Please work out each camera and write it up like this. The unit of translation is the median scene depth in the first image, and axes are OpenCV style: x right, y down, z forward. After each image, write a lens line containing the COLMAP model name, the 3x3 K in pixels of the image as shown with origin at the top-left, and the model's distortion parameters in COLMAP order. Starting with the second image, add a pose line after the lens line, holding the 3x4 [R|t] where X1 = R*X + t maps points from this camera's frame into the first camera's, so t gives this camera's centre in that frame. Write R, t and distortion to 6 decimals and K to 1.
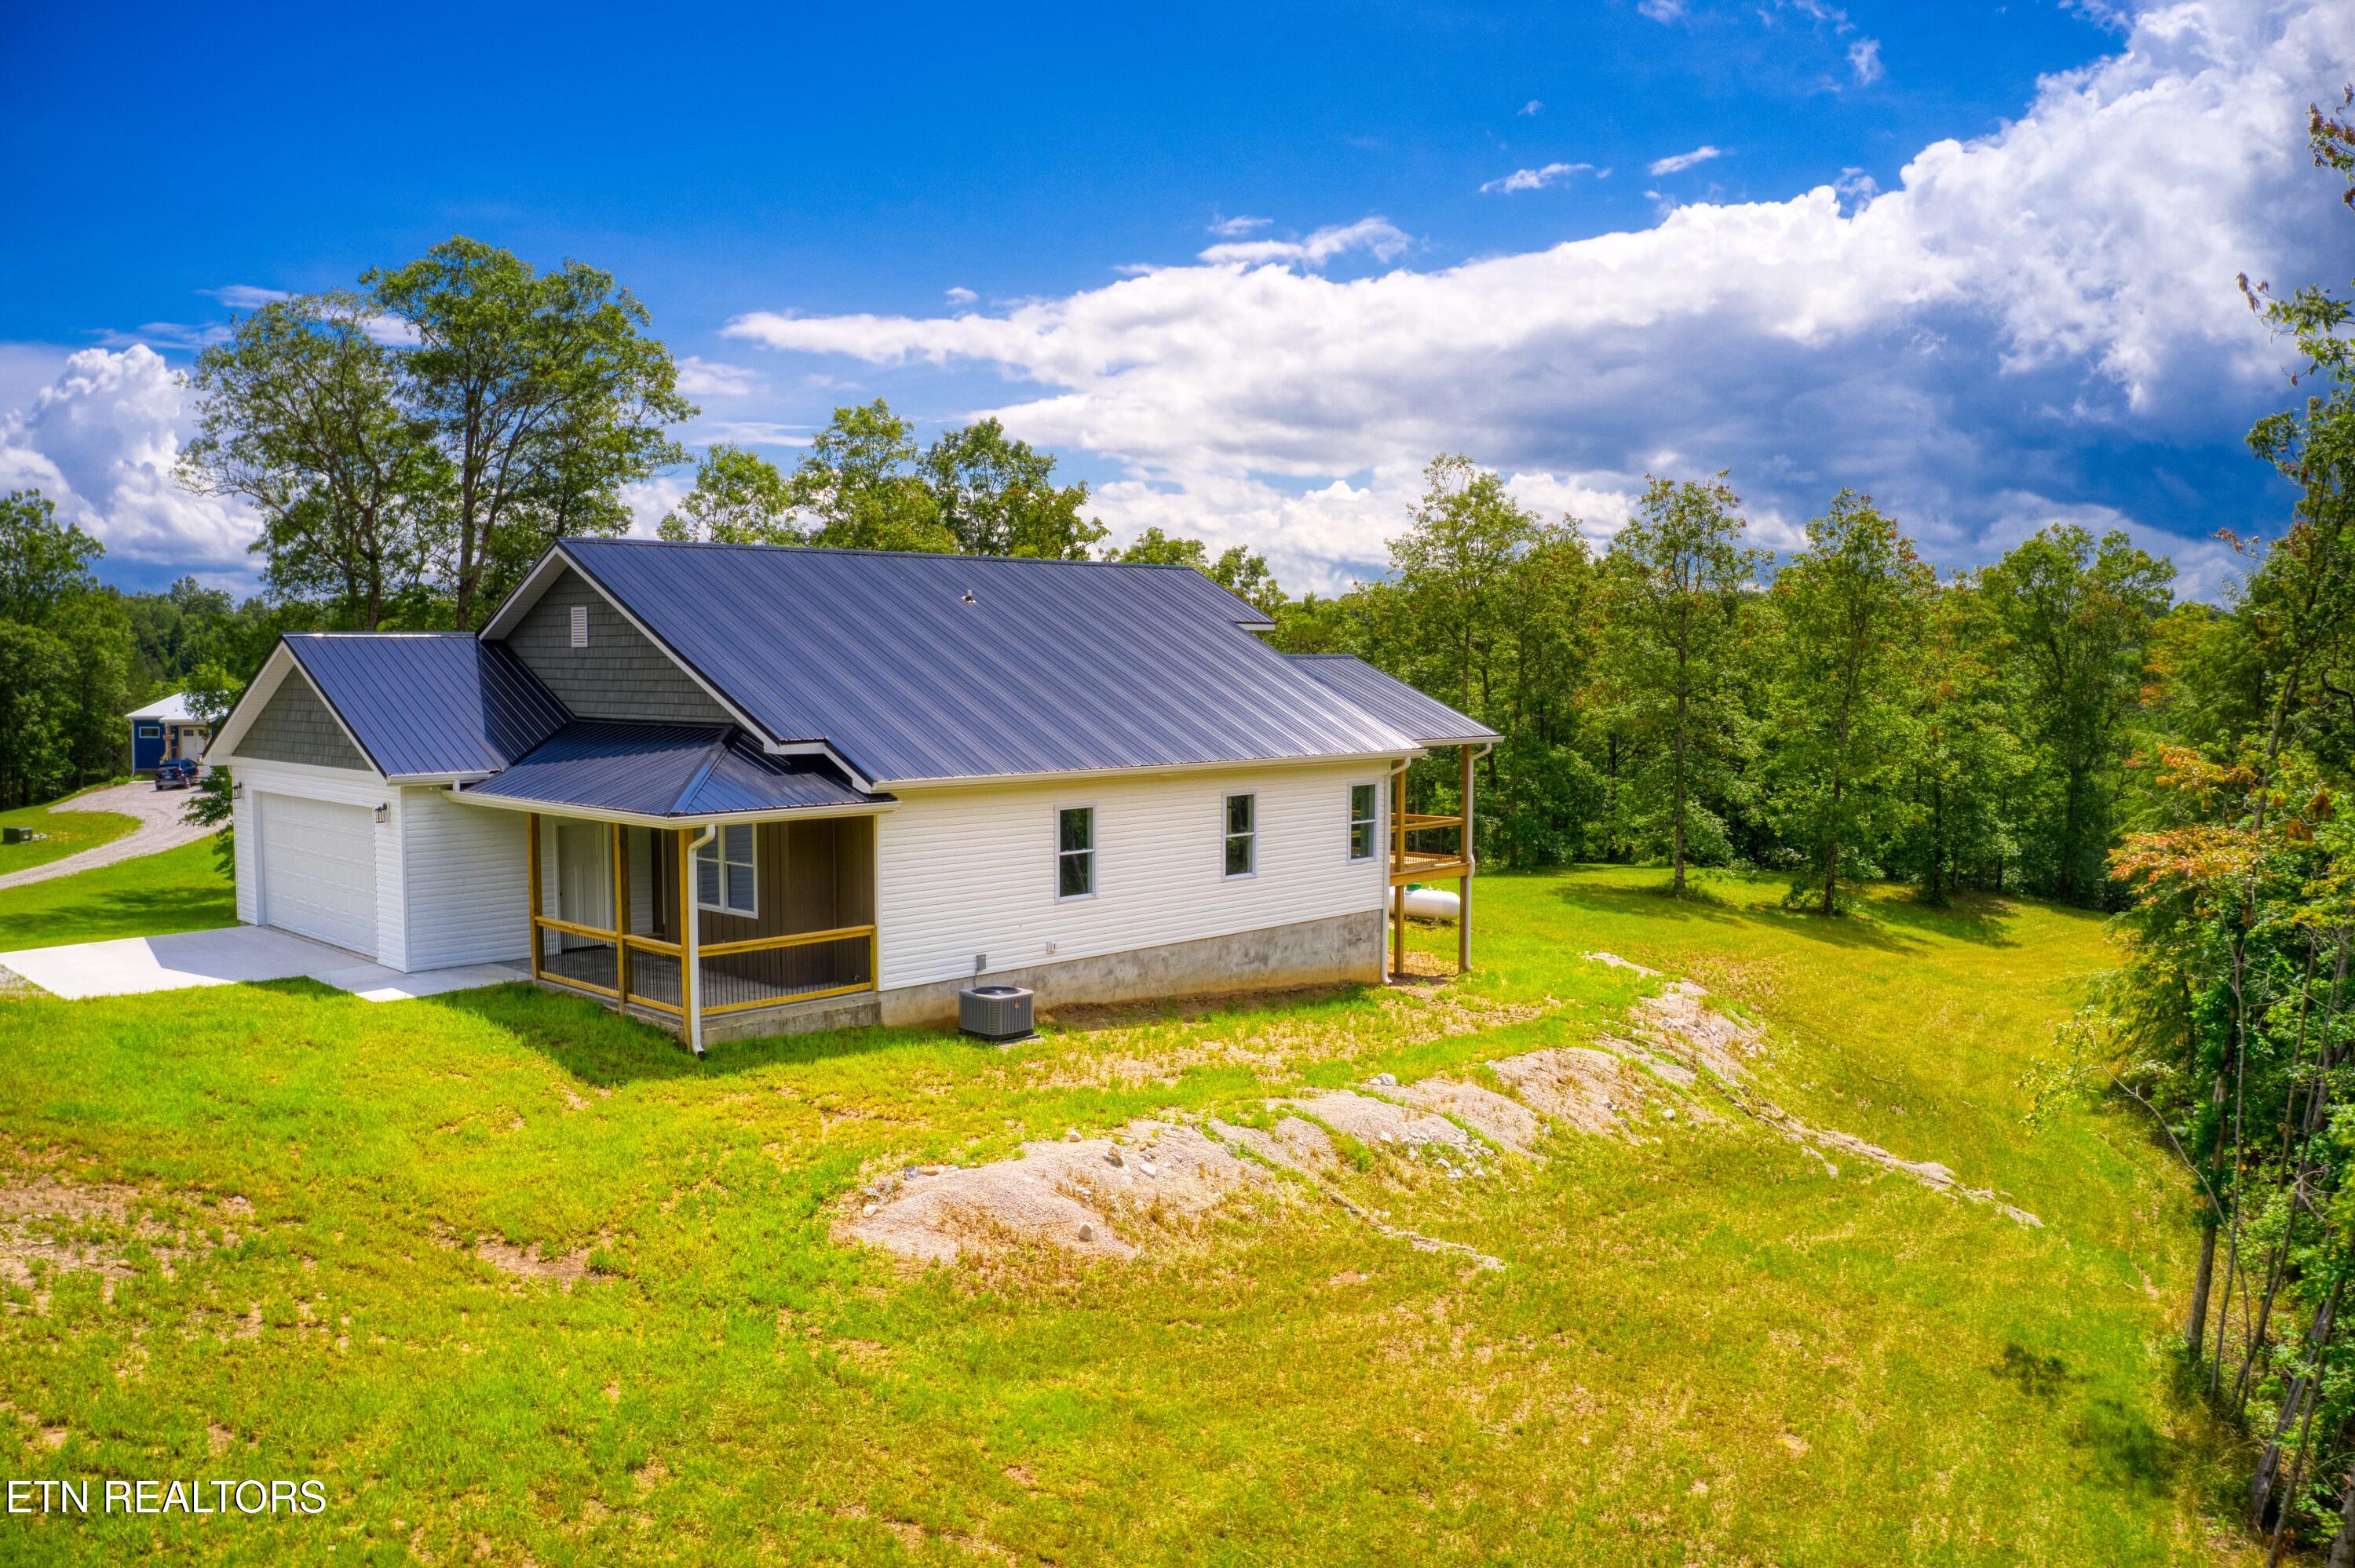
lens RADIAL K [[1871.2, 0, 1177.5], [0, 1871.2, 784.0], [0, 0, 1]] dist [-0.207437, 0.007505]
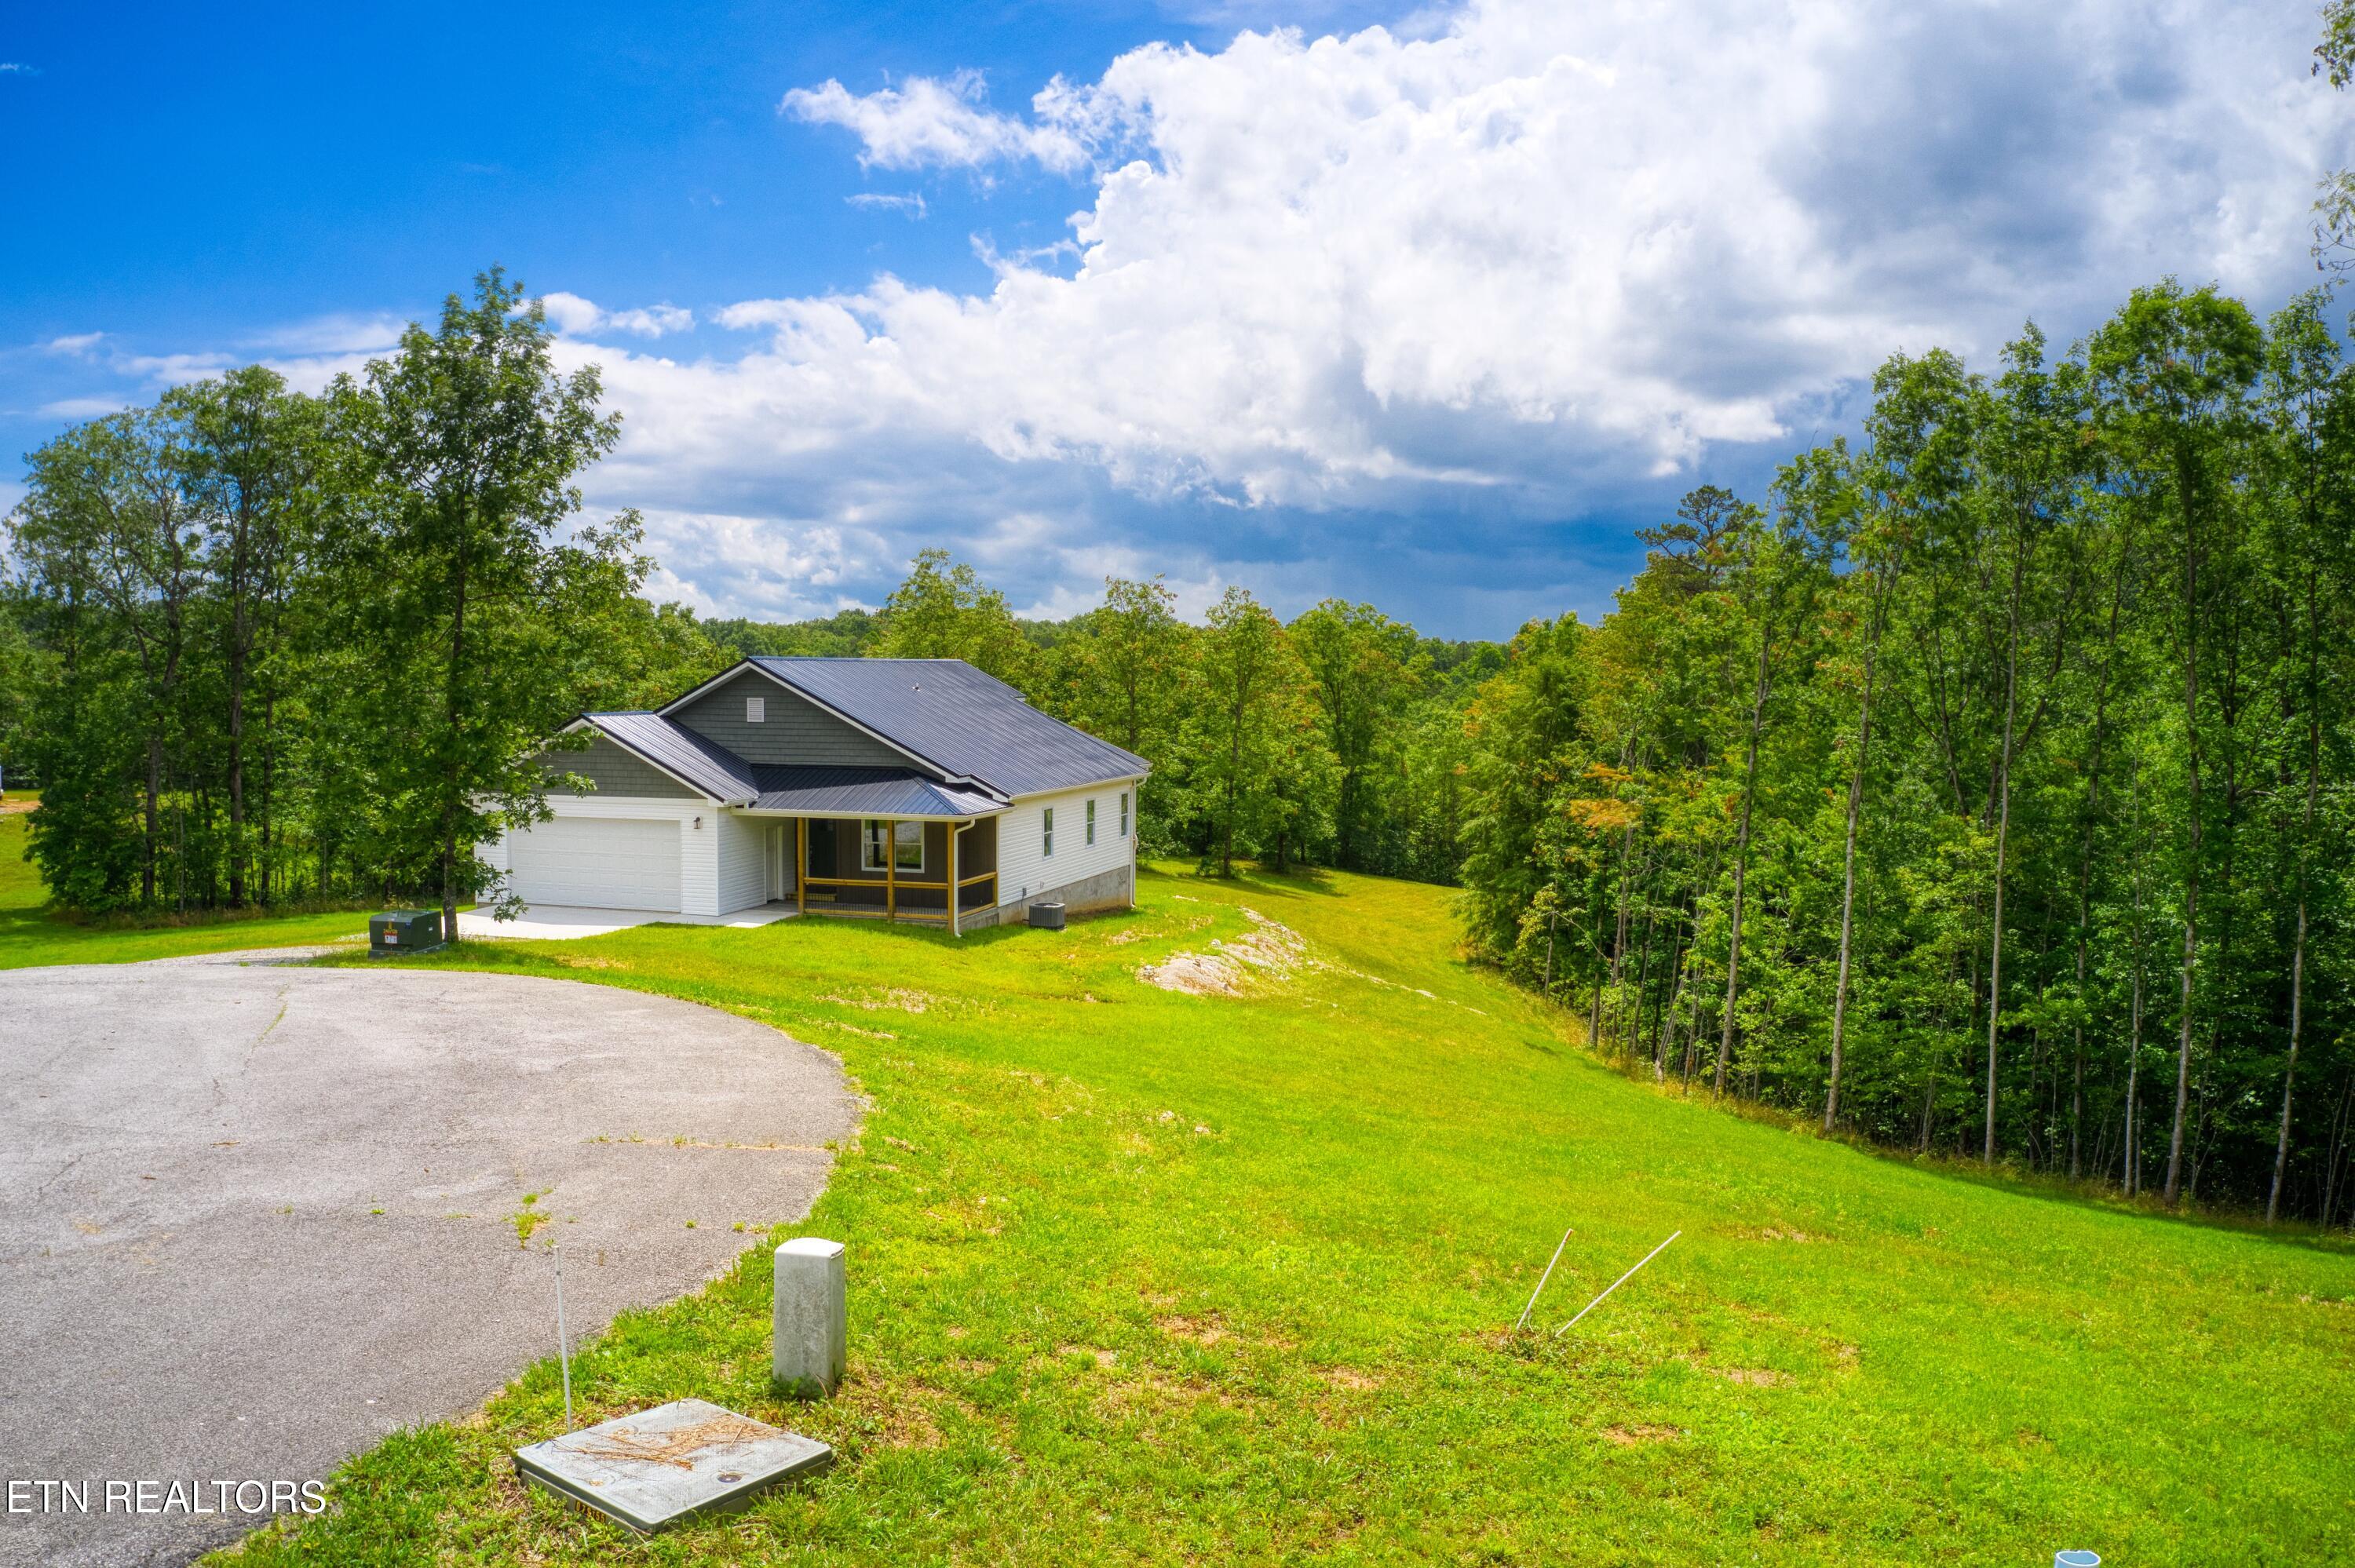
lens RADIAL K [[1871.2, 0, 1177.5], [0, 1871.2, 784.0], [0, 0, 1]] dist [-0.207437, 0.007505]
pose [[0.890964, -0.021137, 0.453581, -0.834253], [0.024647, 0.999695, -0.001828, -0.005665], [-0.453404, 0.012808, 0.891213, -0.758643]]
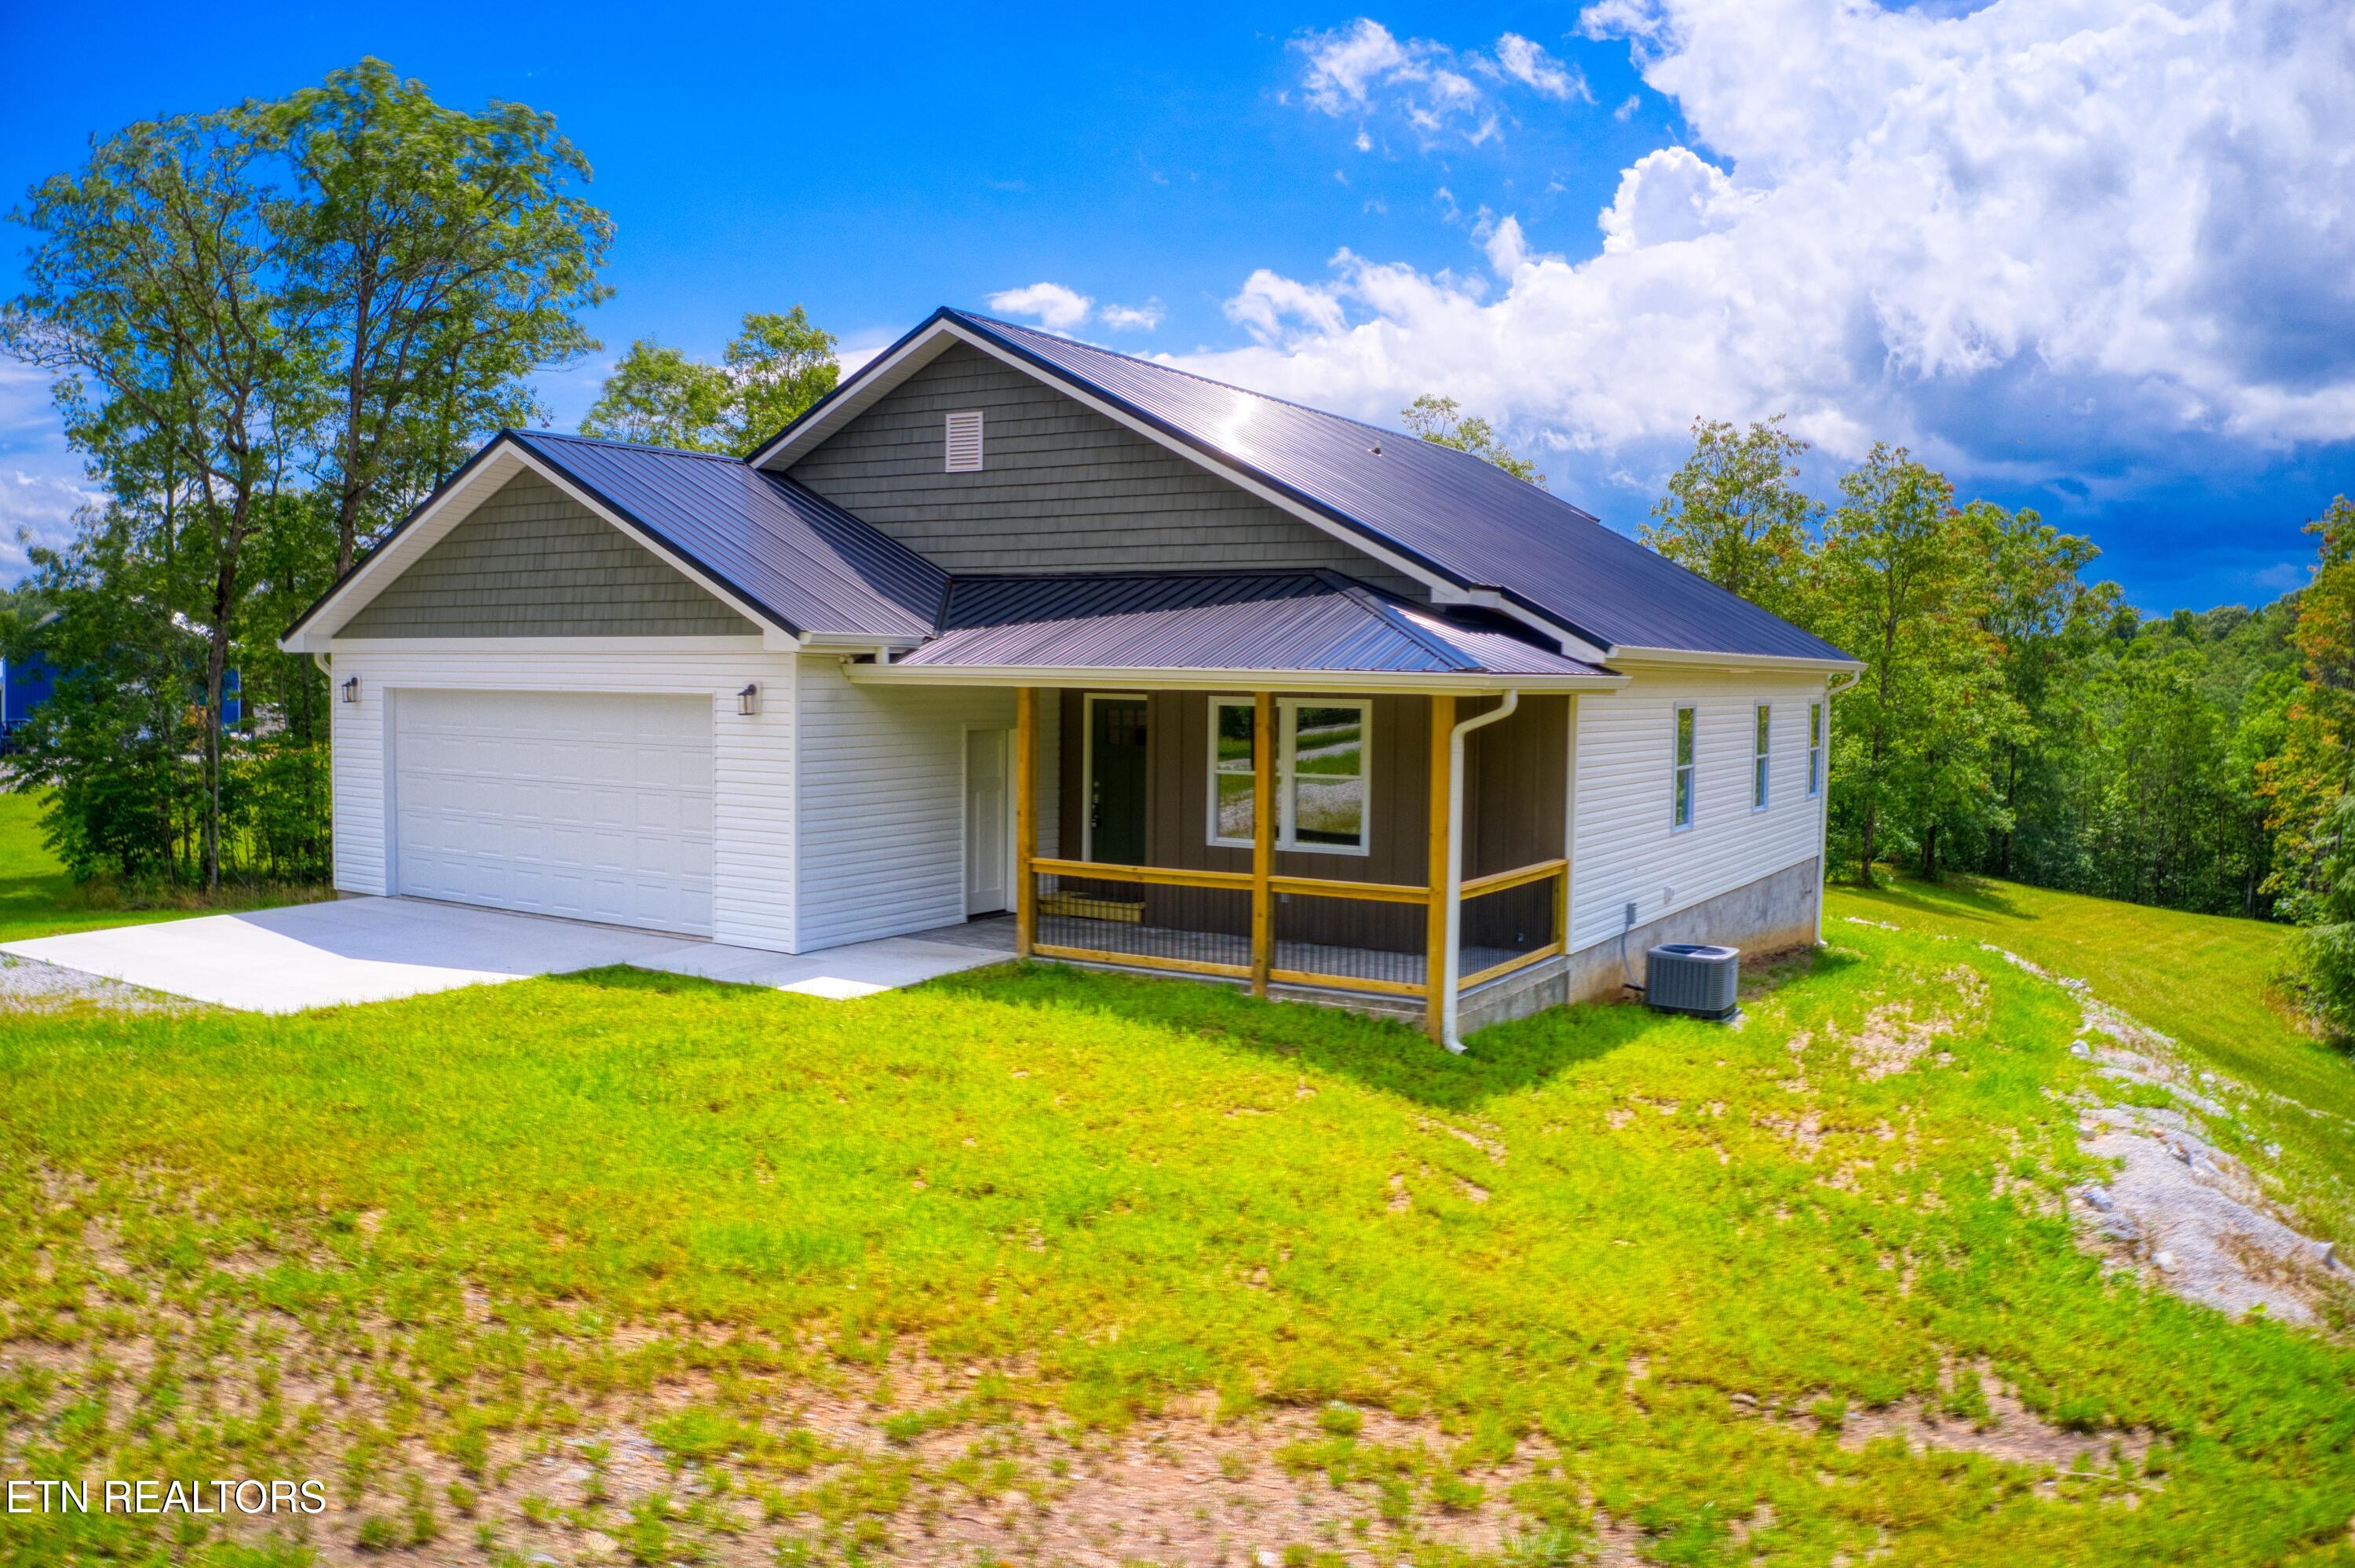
lens RADIAL K [[1871.2, 0, 1177.5], [0, 1871.2, 784.0], [0, 0, 1]] dist [-0.207437, 0.007505]
pose [[0.979868, 0.000136, 0.199645, -0.429116], [0.000451, 0.999996, -0.002895, 0.048382], [-0.199645, 0.002926, 0.979864, 0.341341]]
